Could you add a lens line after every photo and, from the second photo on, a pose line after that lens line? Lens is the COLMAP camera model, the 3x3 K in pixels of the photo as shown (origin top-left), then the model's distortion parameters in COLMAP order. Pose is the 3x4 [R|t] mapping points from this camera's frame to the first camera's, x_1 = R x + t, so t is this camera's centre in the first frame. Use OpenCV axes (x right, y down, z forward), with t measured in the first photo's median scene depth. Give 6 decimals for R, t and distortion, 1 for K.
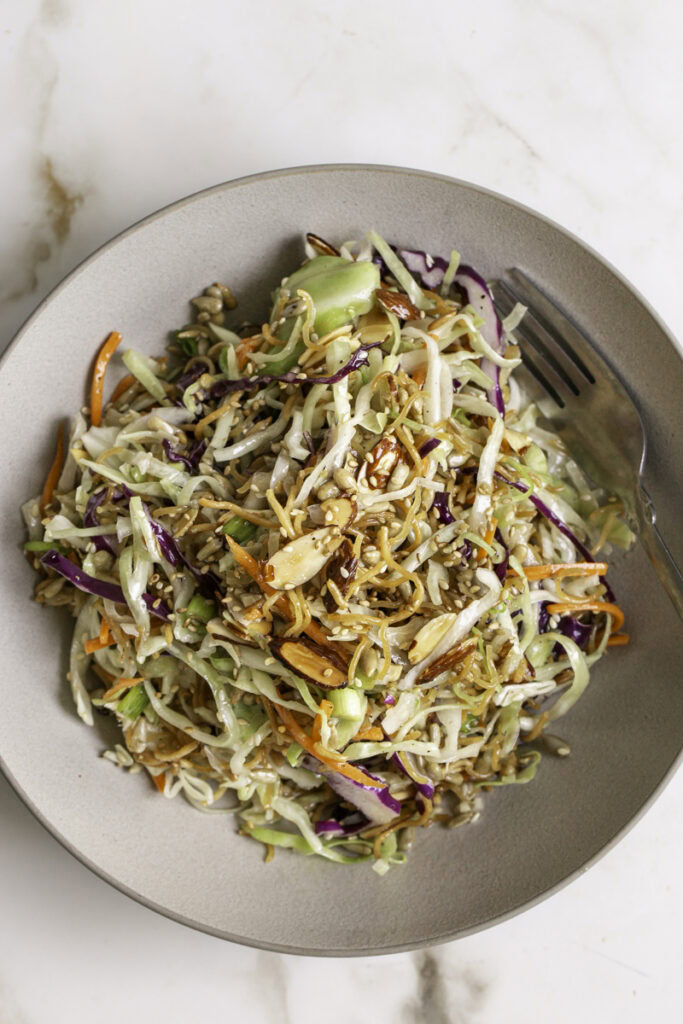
lens RADIAL K [[3072.4, 0, 341.5], [0, 3072.4, 512.0], [0, 0, 1]] dist [0.020636, 0.310245]
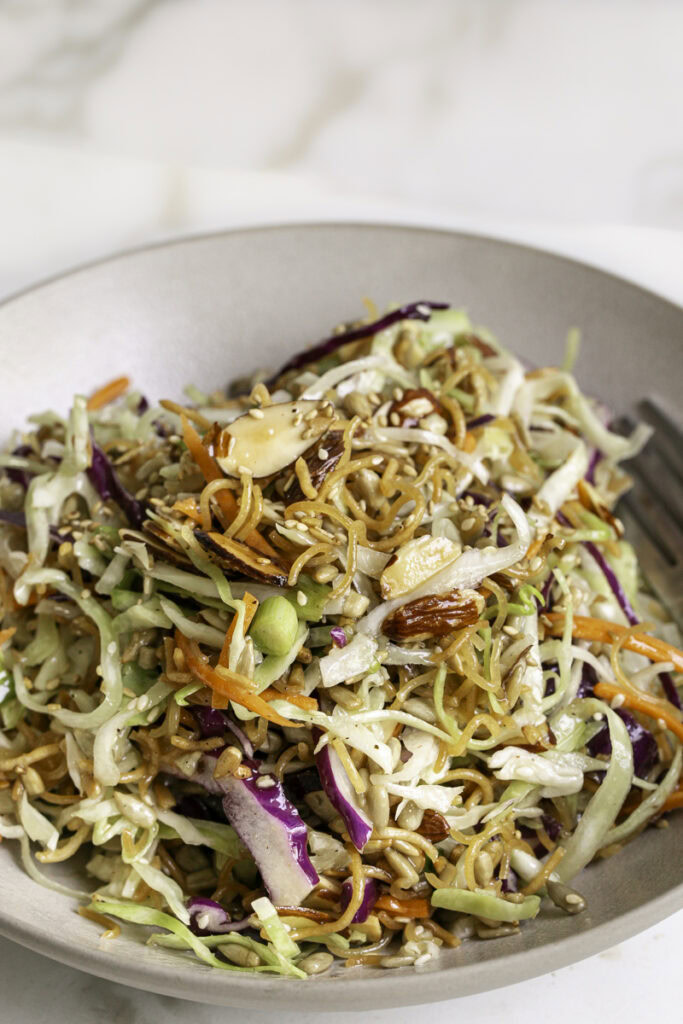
lens RADIAL K [[3072.4, 0, 341.5], [0, 3072.4, 512.0], [0, 0, 1]] dist [0.020636, 0.310245]
pose [[0.966013, 0.180228, -0.185301, 0.135625], [-0.257394, 0.736680, -0.625340, 0.460614], [0.023804, 0.651782, 0.758032, 0.450191]]
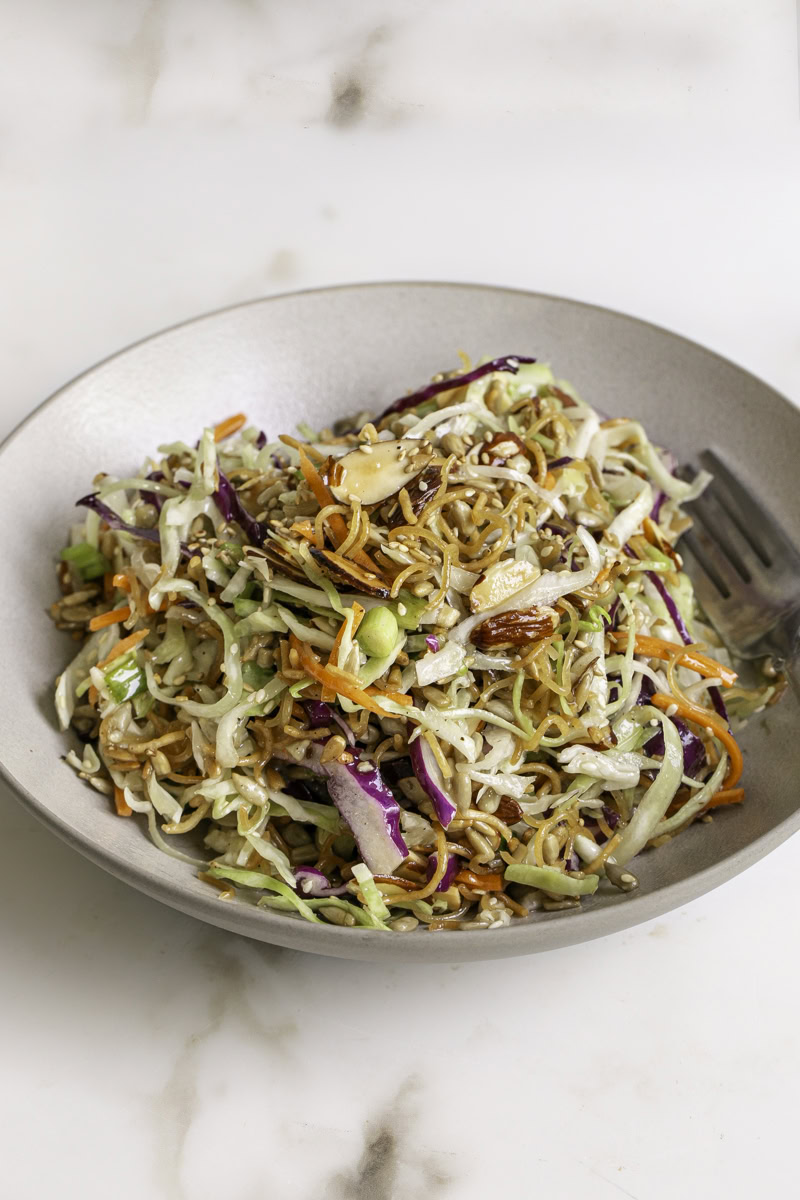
lens RADIAL K [[3600.4, 0, 400.0], [0, 3600.4, 600.0], [0, 0, 1]] dist [0.020636, 0.310245]
pose [[0.960867, 0.211522, -0.178866, 0.168735], [-0.277006, 0.730107, -0.624670, 0.626578], [-0.001541, 0.649771, 0.760128, 0.274783]]
